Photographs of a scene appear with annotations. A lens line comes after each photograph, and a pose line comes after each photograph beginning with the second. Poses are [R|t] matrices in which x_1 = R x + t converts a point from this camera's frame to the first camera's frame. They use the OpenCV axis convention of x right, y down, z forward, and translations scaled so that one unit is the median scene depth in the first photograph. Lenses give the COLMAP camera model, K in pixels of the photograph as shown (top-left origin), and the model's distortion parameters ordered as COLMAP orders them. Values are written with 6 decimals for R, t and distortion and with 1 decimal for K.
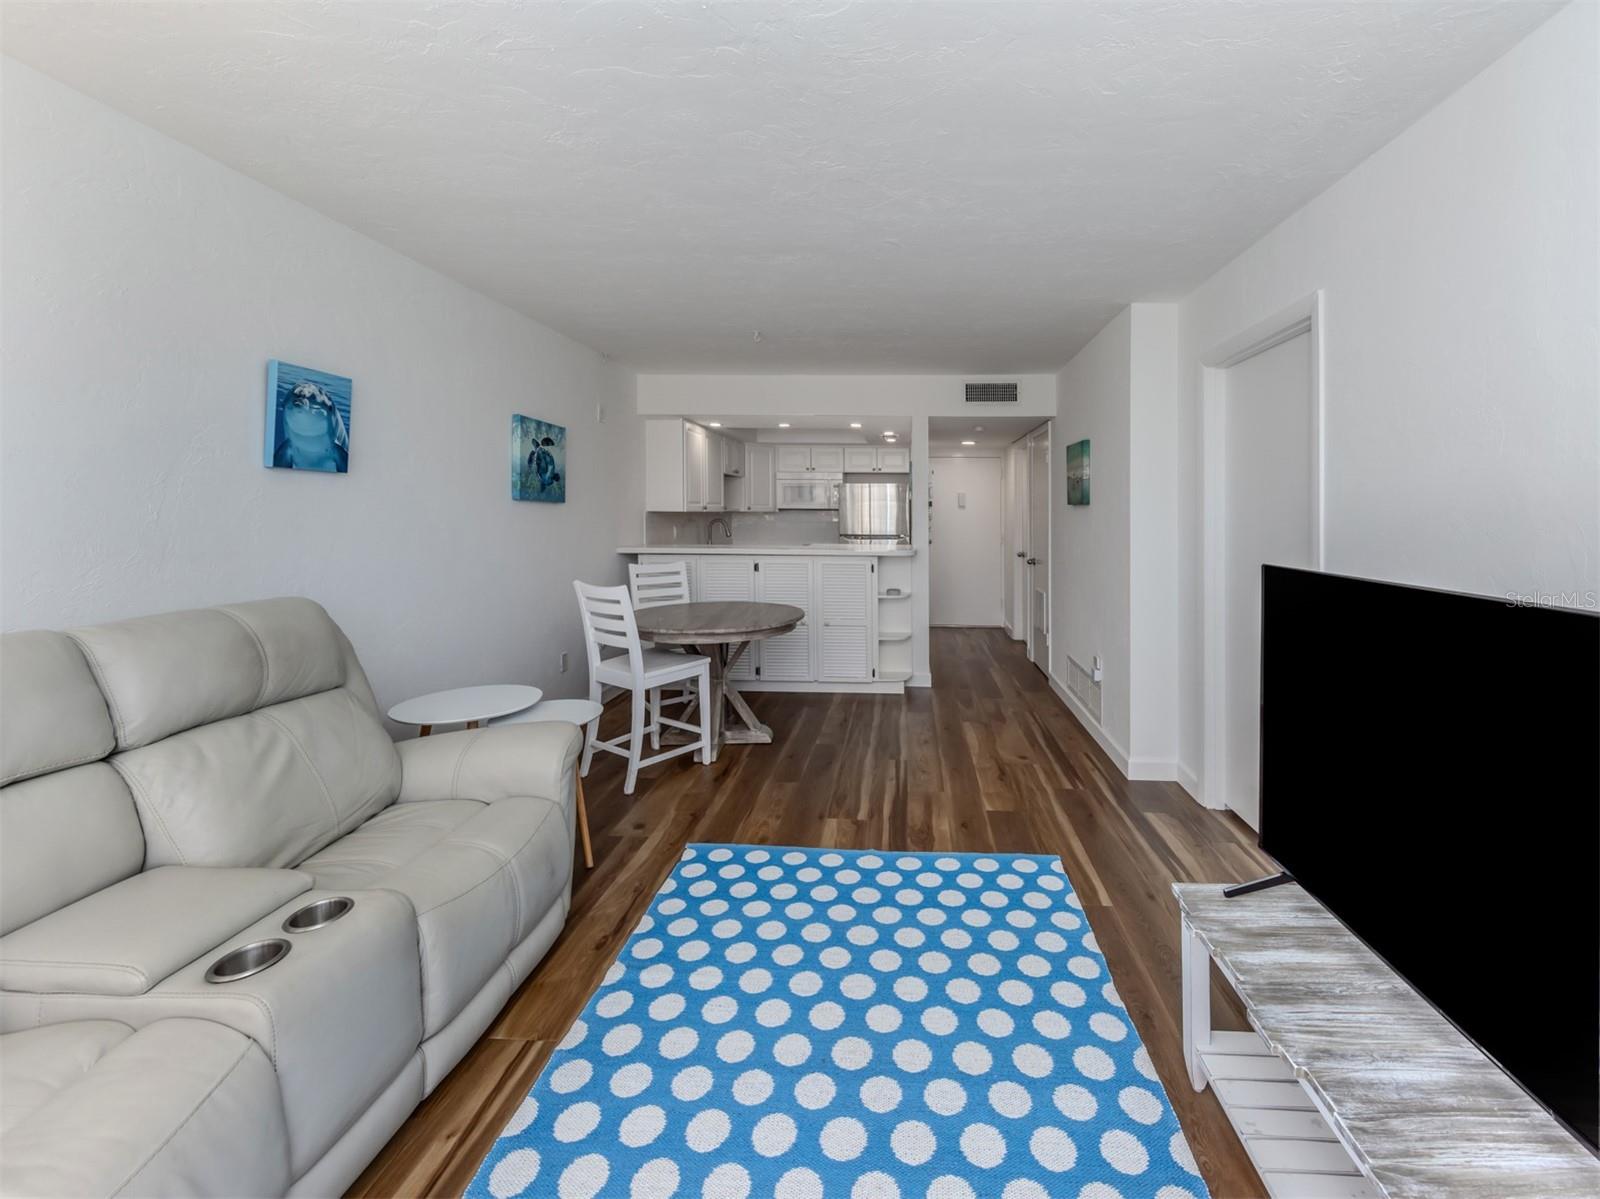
lens RADIAL K [[634.7, 0, 889.4], [0, 634.7, 526.3], [0, 0, 1]] dist [0.000922, -0.000173]
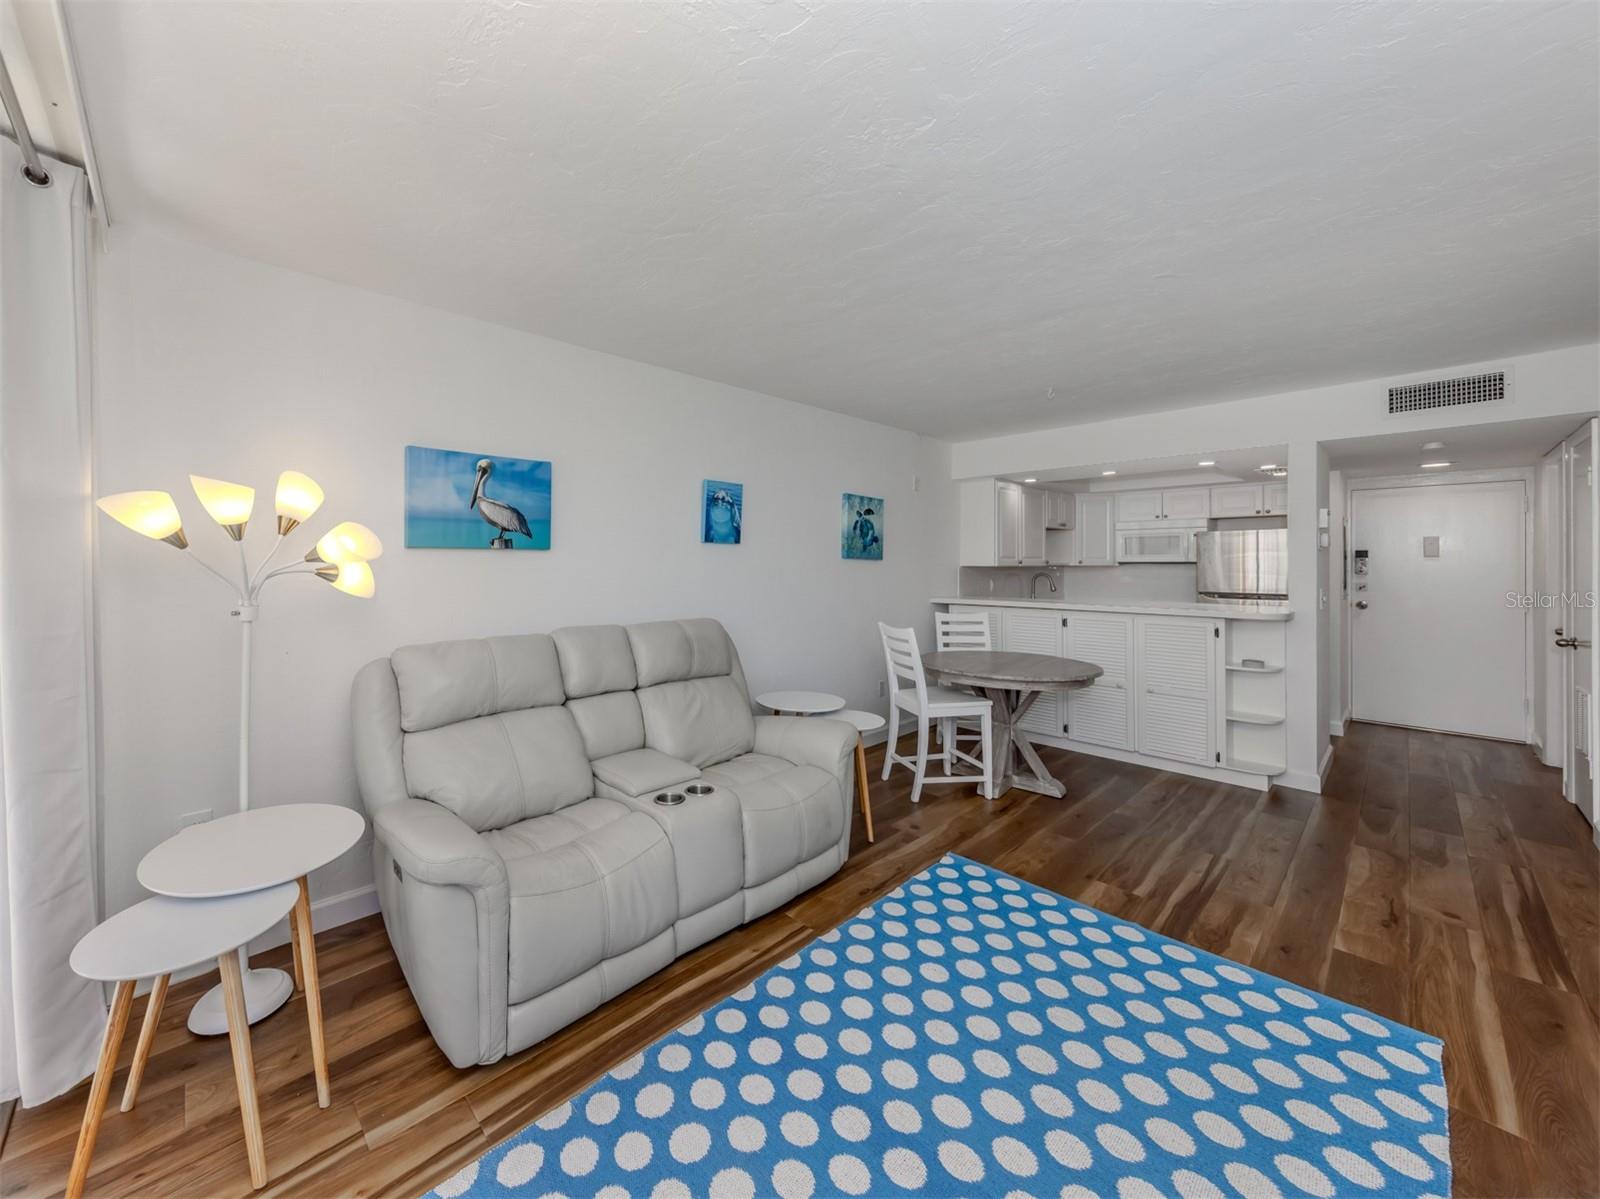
lens RADIAL K [[618.3, 0, 717.8], [0, 618.3, 564.8], [0, 0, 1]] dist [0.006880, -0.000036]
pose [[0.689842, -0.006038, -0.723935, 0.151631], [-0.011526, 0.999747, -0.019321, -0.000104], [0.723868, 0.021672, 0.689598, -0.071010]]
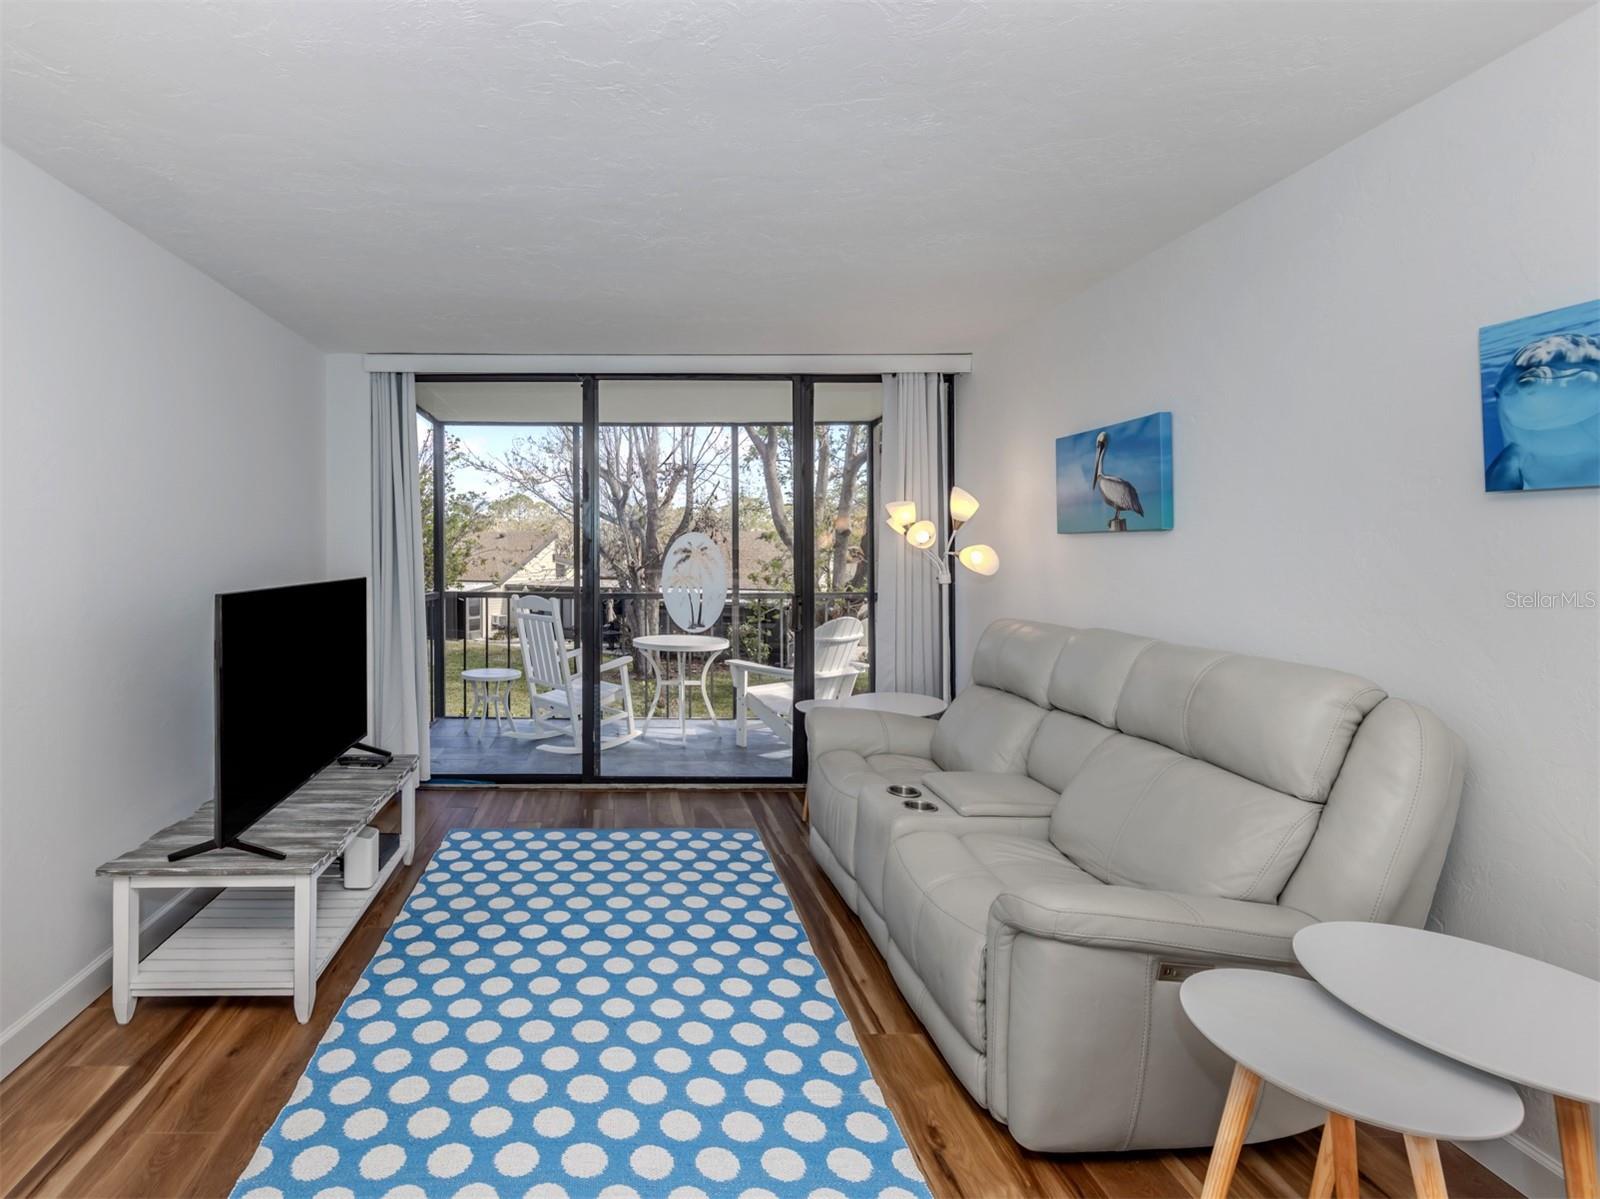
lens RADIAL K [[726.2, 0, 623.0], [0, 726.2, 556.7], [0, 0, 1]] dist [0.008977, -0.003848]
pose [[-0.999323, -0.003394, -0.036638, -0.031510], [-0.004620, 0.999430, 0.033434, -0.027621], [0.036504, 0.033581, -0.998769, 1.008457]]
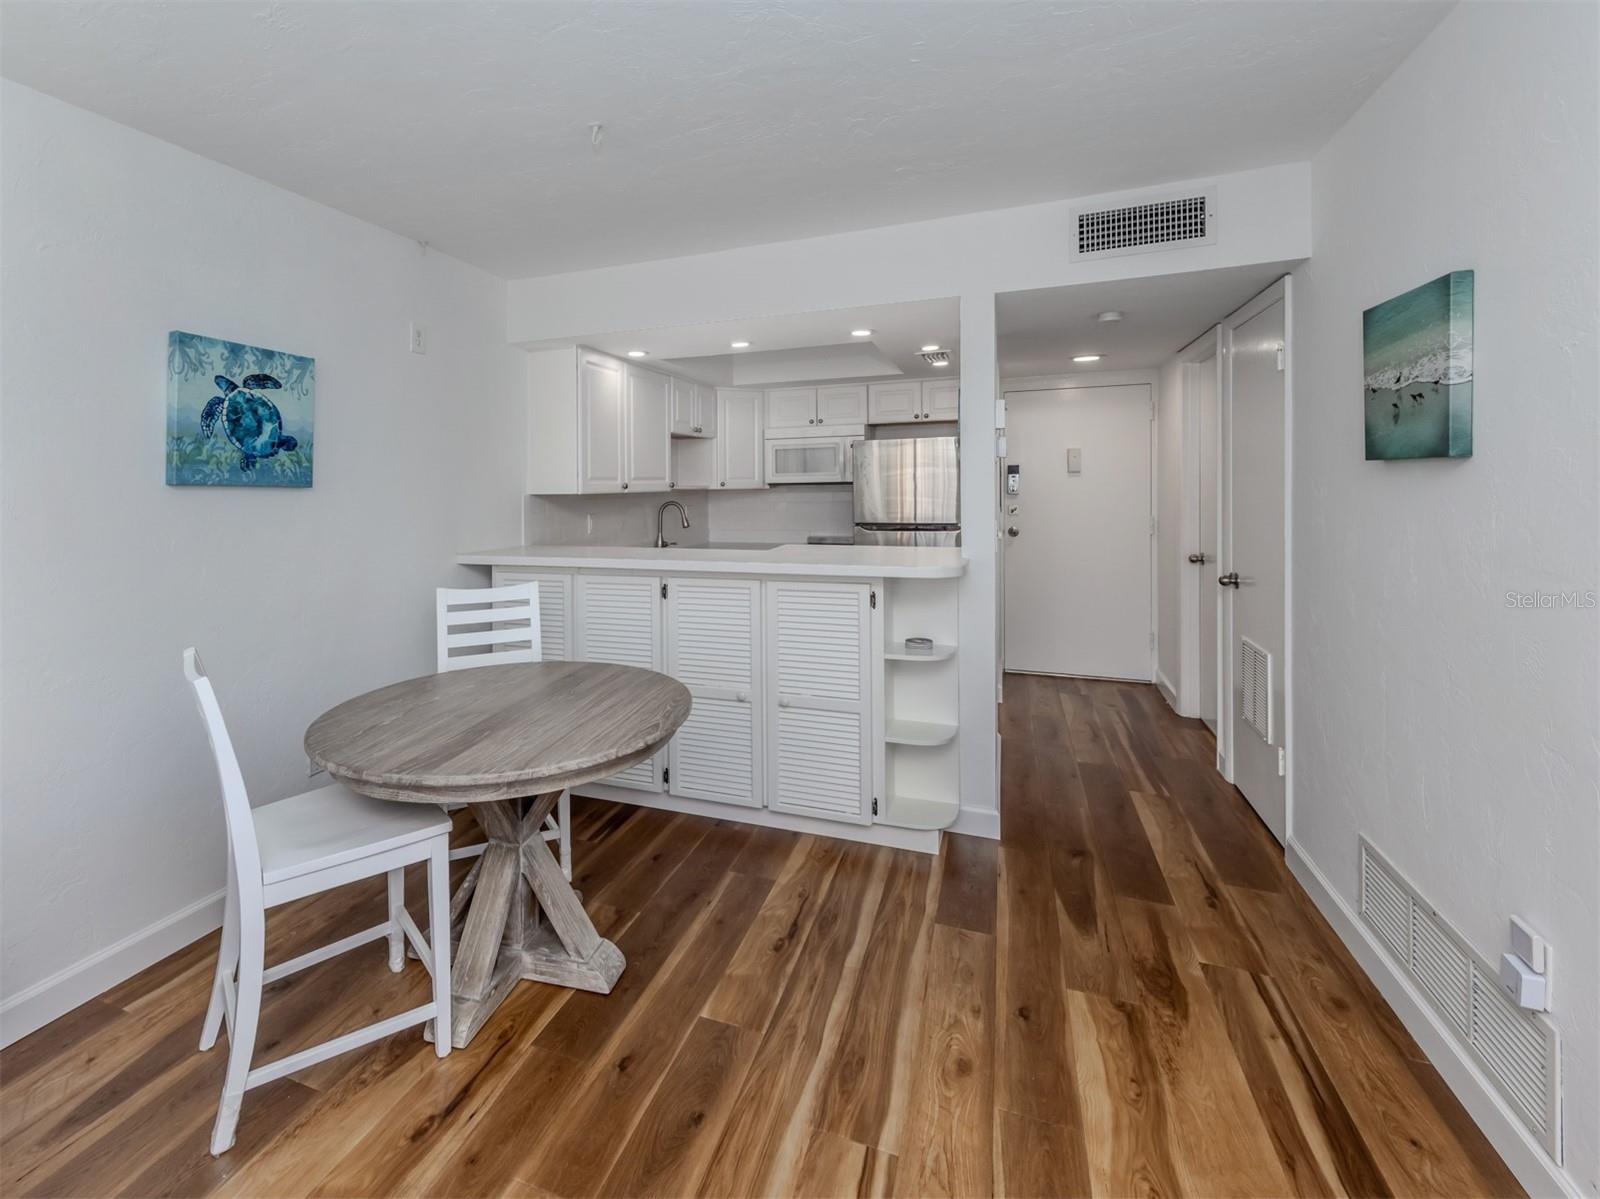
lens RADIAL K [[718.7, 0, 716.0], [0, 718.7, 524.1], [0, 0, 1]] dist [0.011585, -0.000036]
pose [[0.937686, -0.003345, -0.347469, 0.074748], [0.015652, 0.999345, 0.032618, -0.020891], [0.347132, -0.036024, 0.937124, 0.553722]]
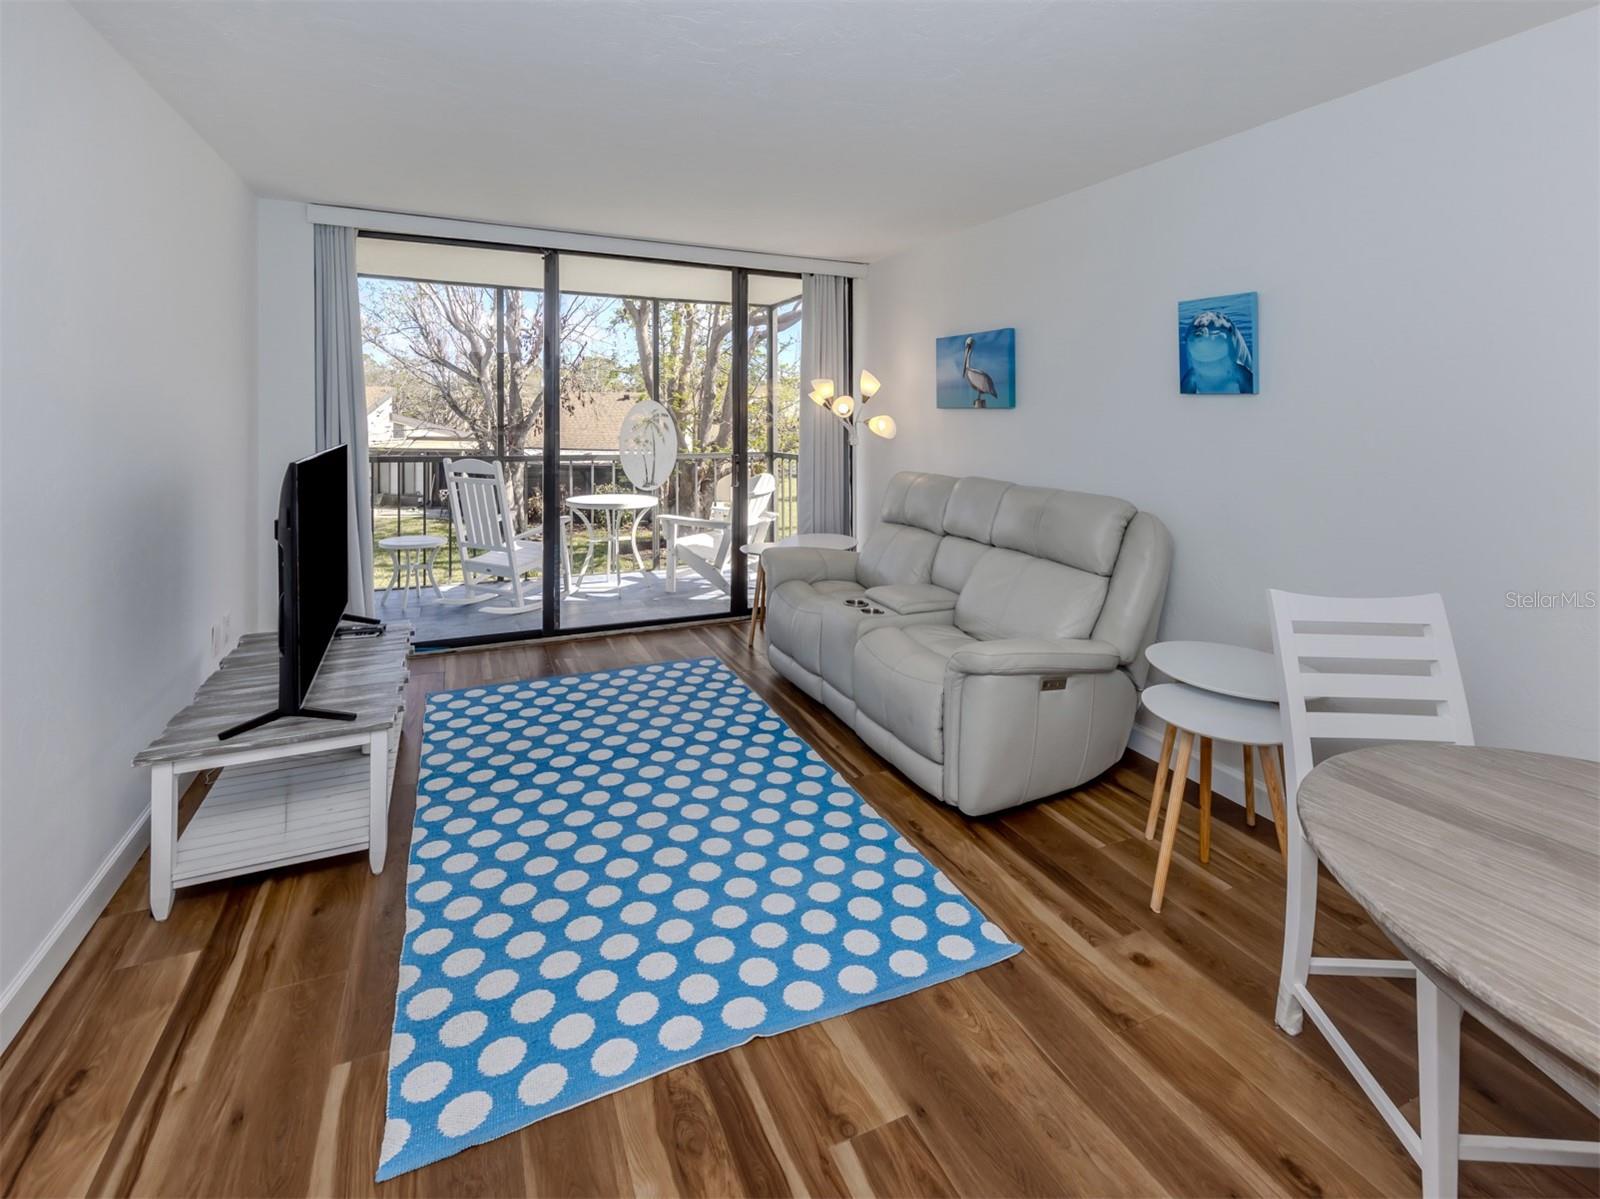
lens RADIAL K [[718.2, 0, 765.9], [0, 718.2, 410.8], [0, 0, 1]] dist [0.000707, 0.000362]
pose [[-0.905179, -0.013443, -0.424819, 0.169400], [-0.023771, 0.999536, 0.019021, -0.039663], [0.424366, 0.027316, -0.905079, 1.100741]]
